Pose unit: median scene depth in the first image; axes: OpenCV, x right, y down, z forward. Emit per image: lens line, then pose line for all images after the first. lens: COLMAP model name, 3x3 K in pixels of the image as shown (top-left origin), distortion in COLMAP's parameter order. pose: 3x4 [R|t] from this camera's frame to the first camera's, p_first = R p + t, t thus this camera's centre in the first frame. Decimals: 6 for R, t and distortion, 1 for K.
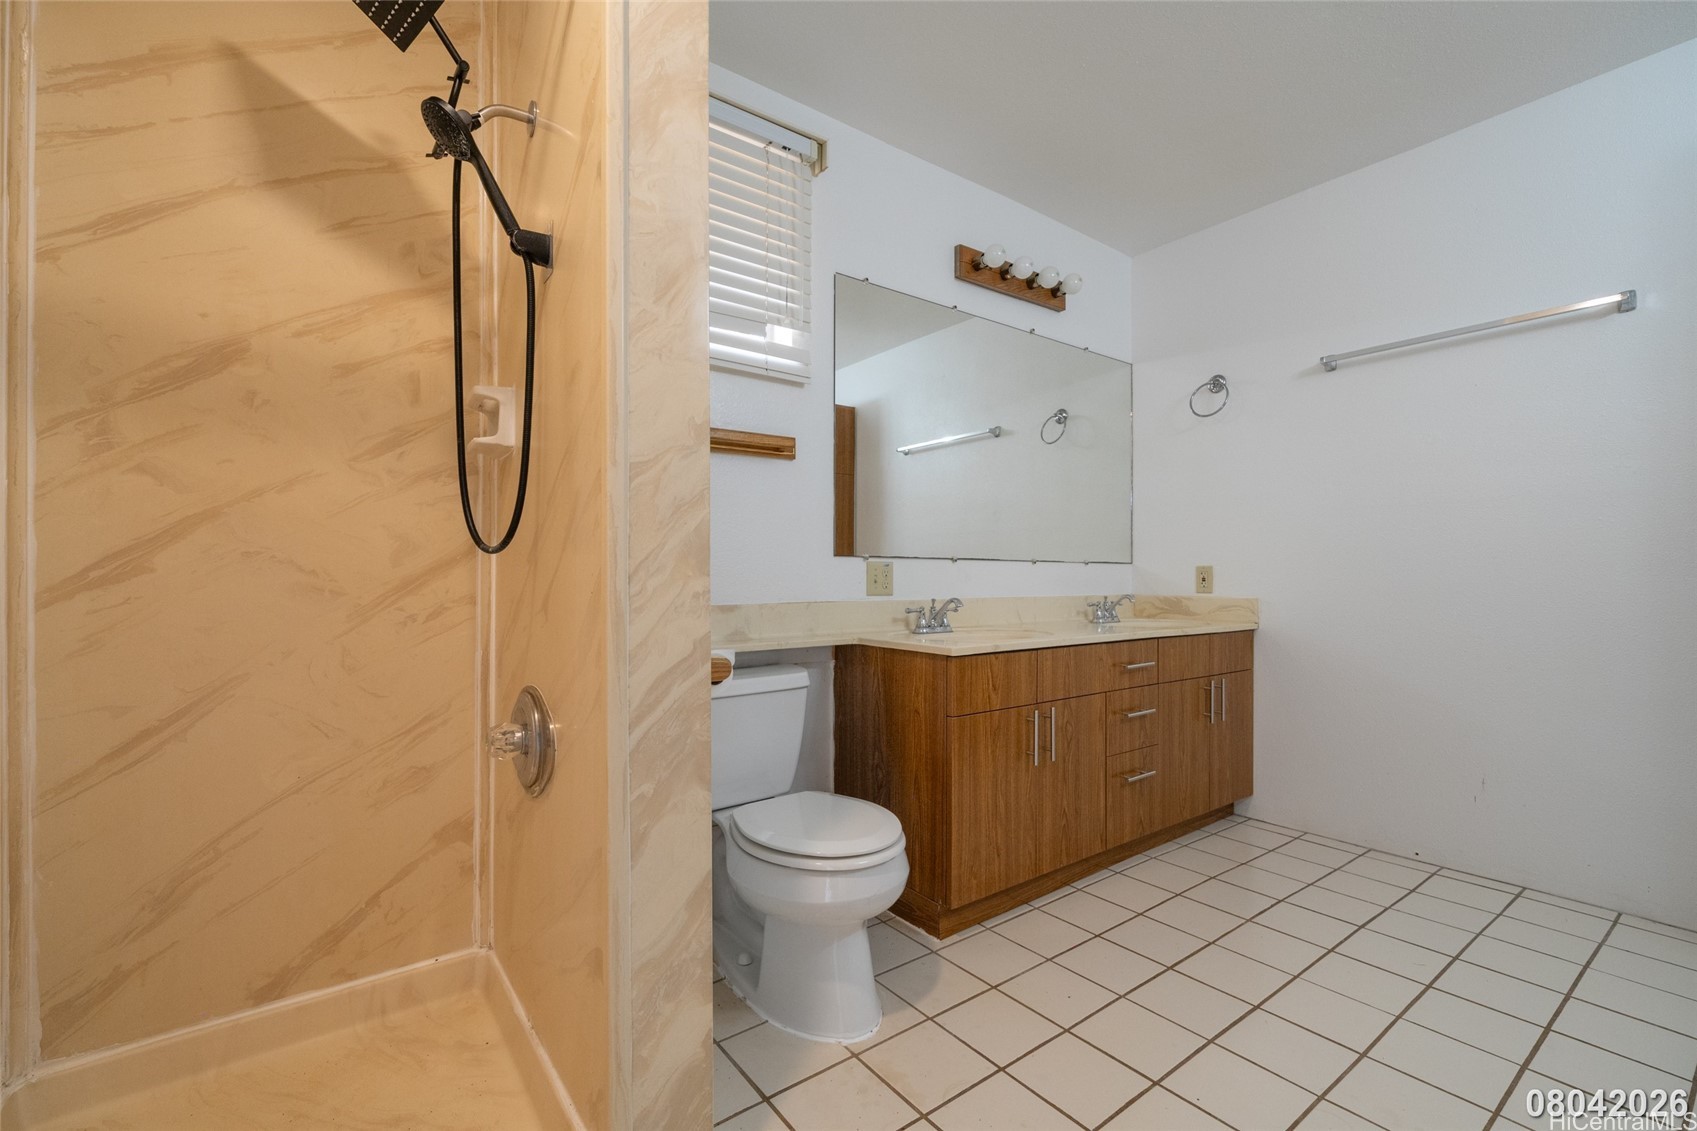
lens RADIAL K [[738.8, 0, 864.9], [0, 738.8, 572.1], [0, 0, 1]] dist [0.001406, 0.000760]
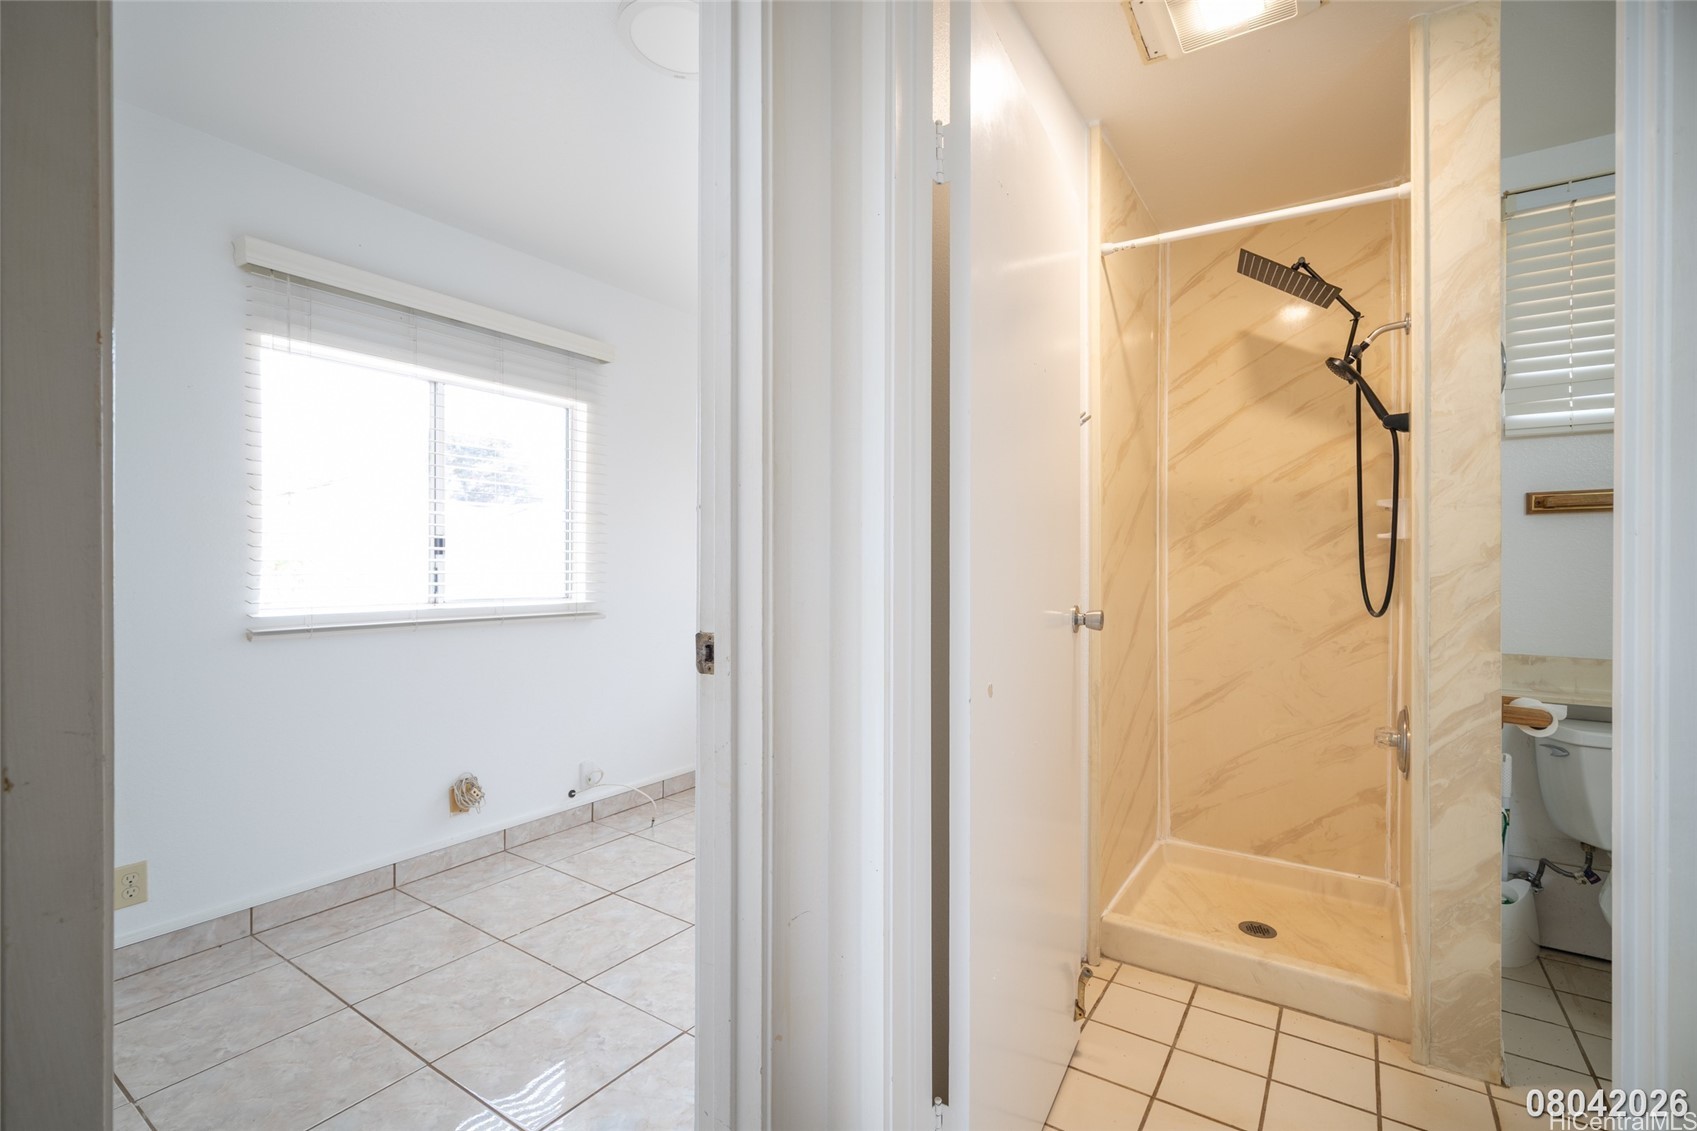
lens RADIAL K [[738.8, 0, 862.0], [0, 738.8, 564.1], [0, 0, 1]] dist [0.001406, 0.000760]
pose [[0.325709, -0.002052, -0.945468, 0.395018], [0.001235, 0.999998, -0.001745, -0.085969], [0.945469, -0.000599, 0.325711, -0.343984]]
